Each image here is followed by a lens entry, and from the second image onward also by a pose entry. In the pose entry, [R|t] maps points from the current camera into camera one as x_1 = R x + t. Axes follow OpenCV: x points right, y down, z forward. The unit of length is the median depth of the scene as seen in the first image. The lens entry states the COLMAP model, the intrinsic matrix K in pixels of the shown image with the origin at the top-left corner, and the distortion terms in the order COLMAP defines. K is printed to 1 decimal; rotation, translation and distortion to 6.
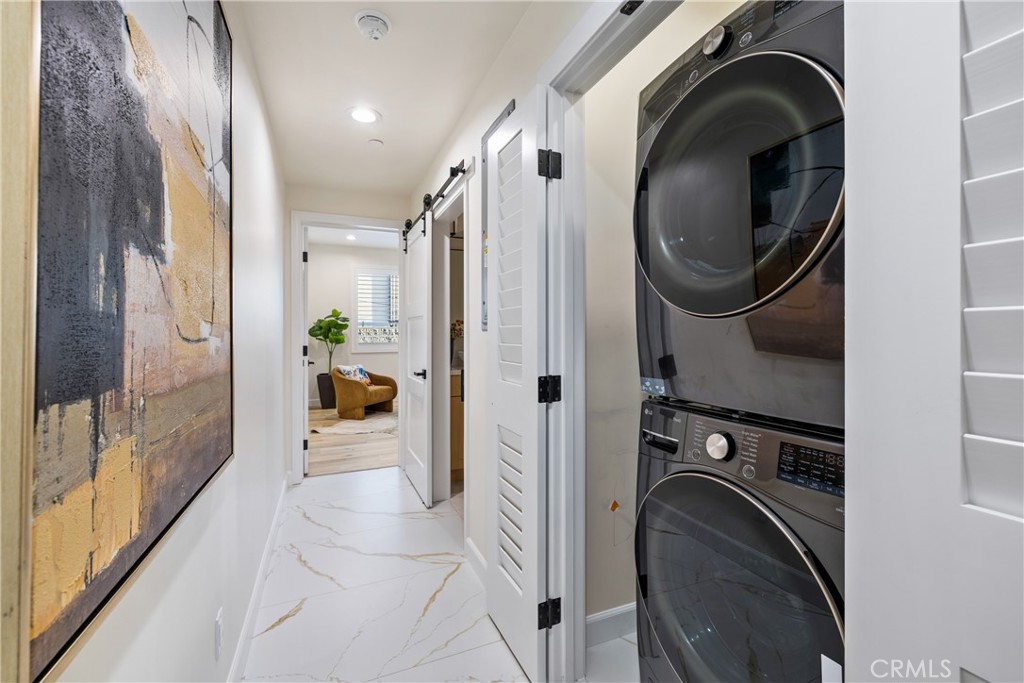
lens RADIAL K [[431.2, 0, 511.0], [0, 431.2, 339.1], [0, 0, 1]] dist [0.001900, 0.000236]
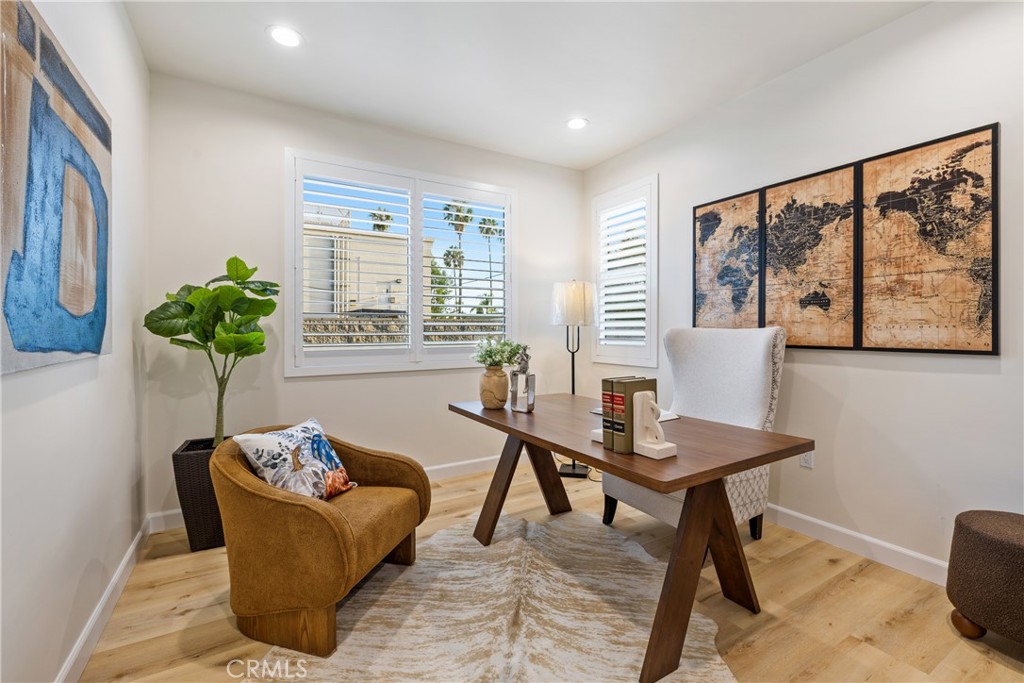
lens RADIAL K [[431.2, 0, 511.8], [0, 431.2, 333.1], [0, 0, 1]] dist [0.001900, 0.000236]
pose [[0.990587, 0.009584, 0.136545, -0.235499], [-0.009717, 0.999953, 0.000313, -0.009902], [-0.136536, -0.001637, 0.990634, 0.628261]]
